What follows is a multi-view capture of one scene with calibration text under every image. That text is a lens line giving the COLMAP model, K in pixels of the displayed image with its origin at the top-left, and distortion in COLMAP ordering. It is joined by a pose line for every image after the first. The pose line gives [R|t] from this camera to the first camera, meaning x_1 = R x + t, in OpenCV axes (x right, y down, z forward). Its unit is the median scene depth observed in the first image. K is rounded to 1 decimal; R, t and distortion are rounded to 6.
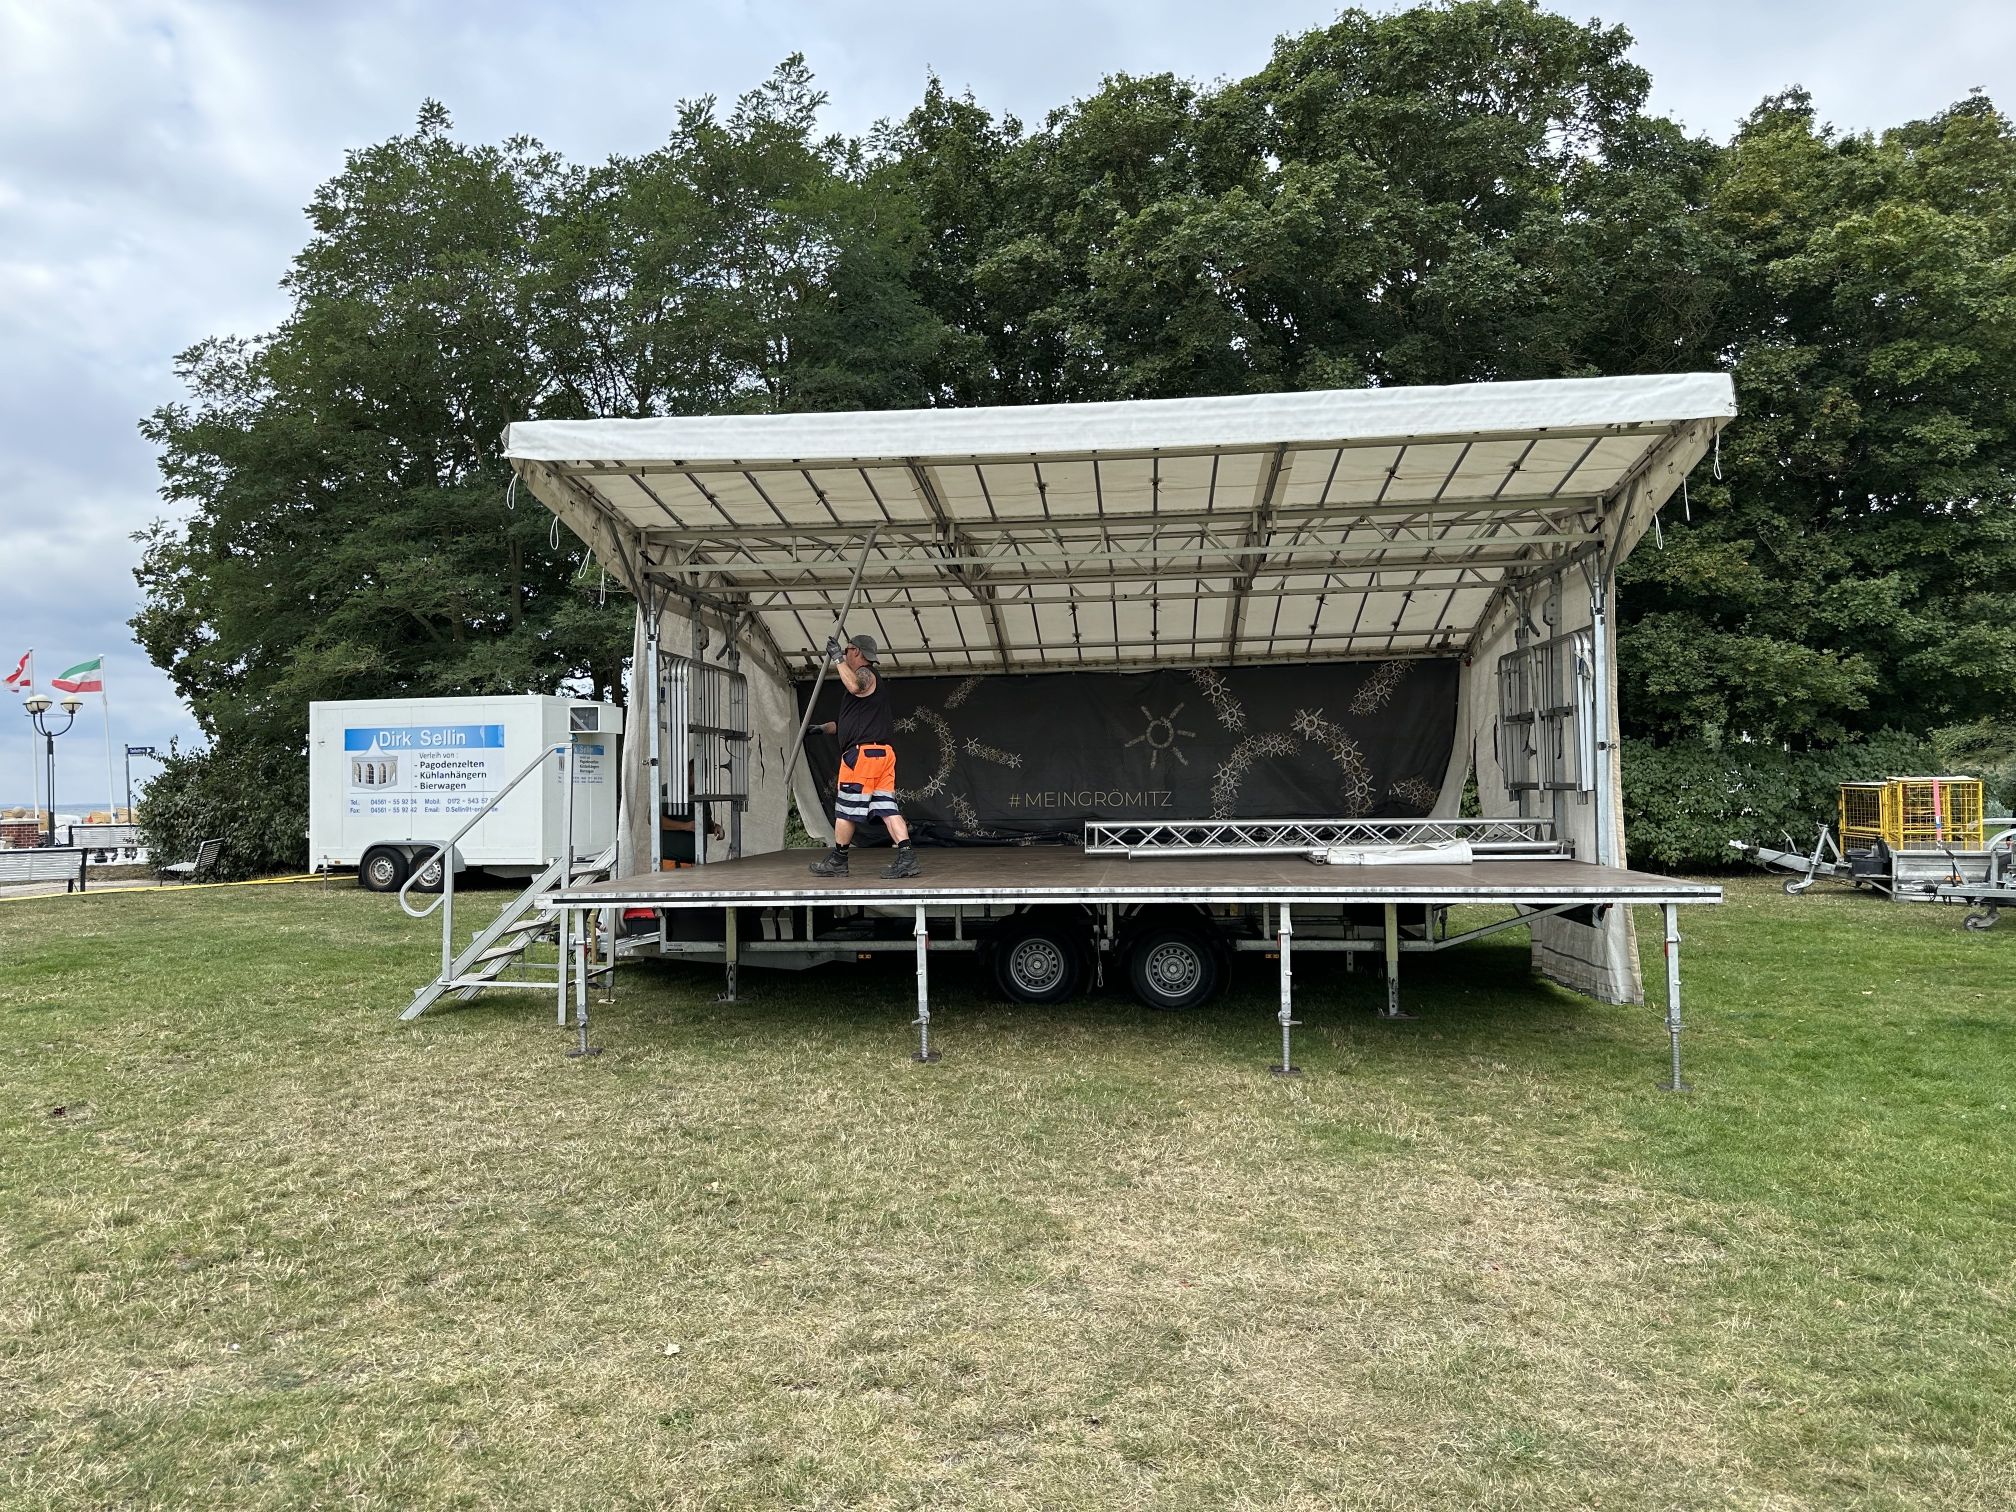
lens RADIAL K [[1399.4, 0, 1008.0], [0, 1399.4, 756.0], [0, 0, 1]] dist [0.018444, -0.011494]
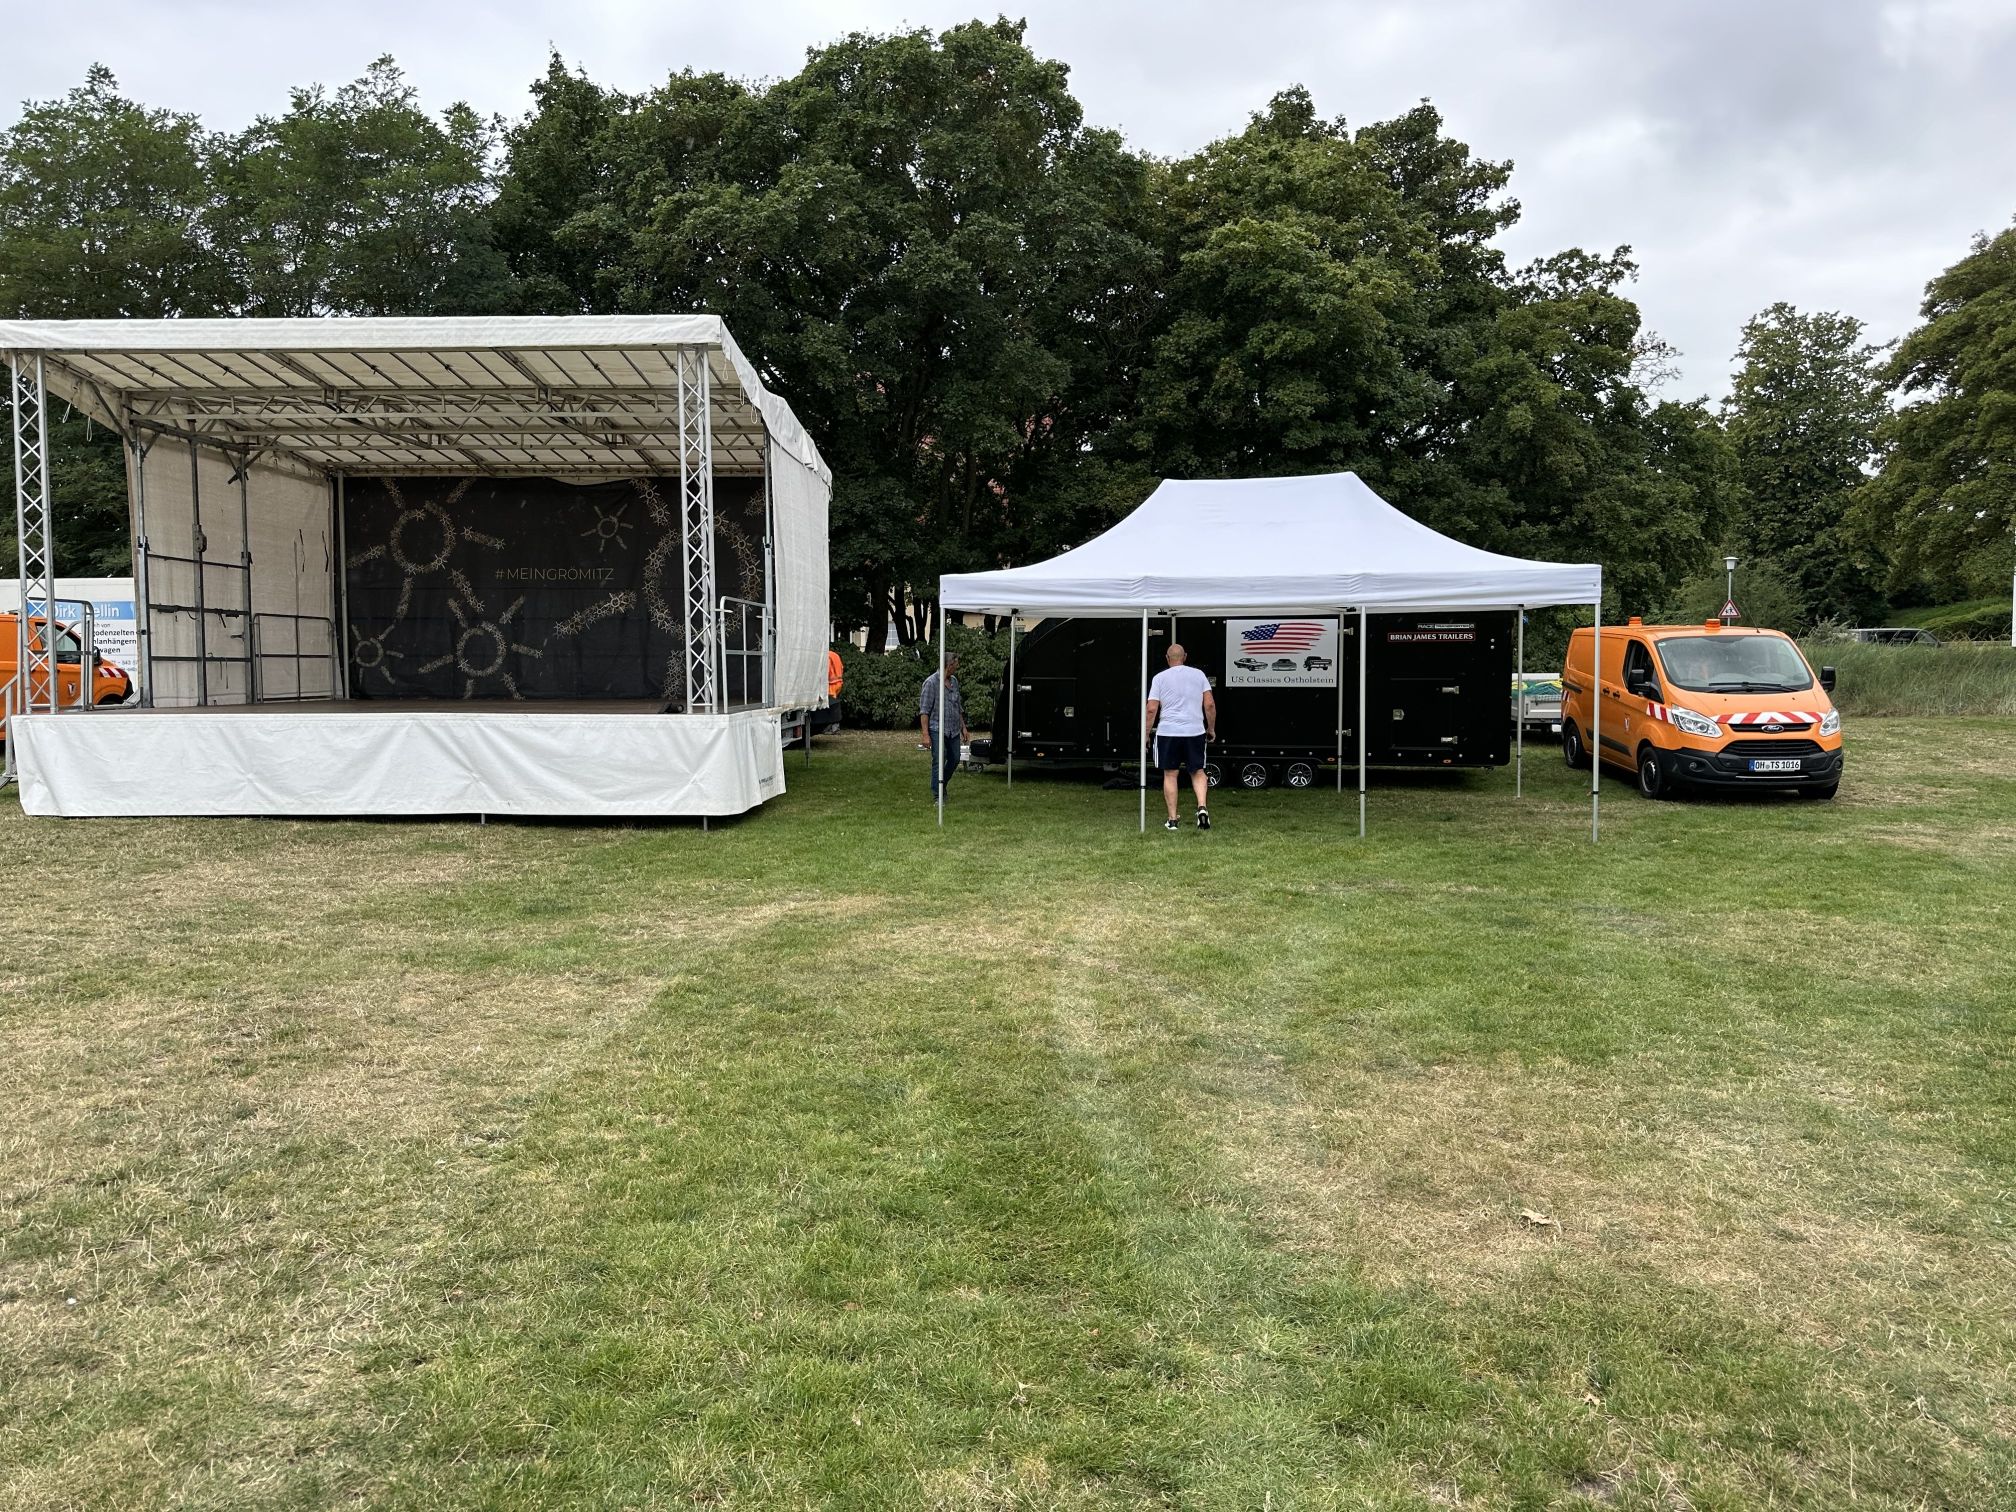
lens RADIAL K [[1416.6, 0, 1007.1], [0, 1416.6, 732.0], [0, 0, 1]] dist [0.004572, -0.002677]
pose [[0.997449, 0.012878, 0.070210, 0.302475], [-0.018020, 0.997161, 0.073107, -0.009460], [-0.069069, -0.074186, 0.994850, -0.305954]]
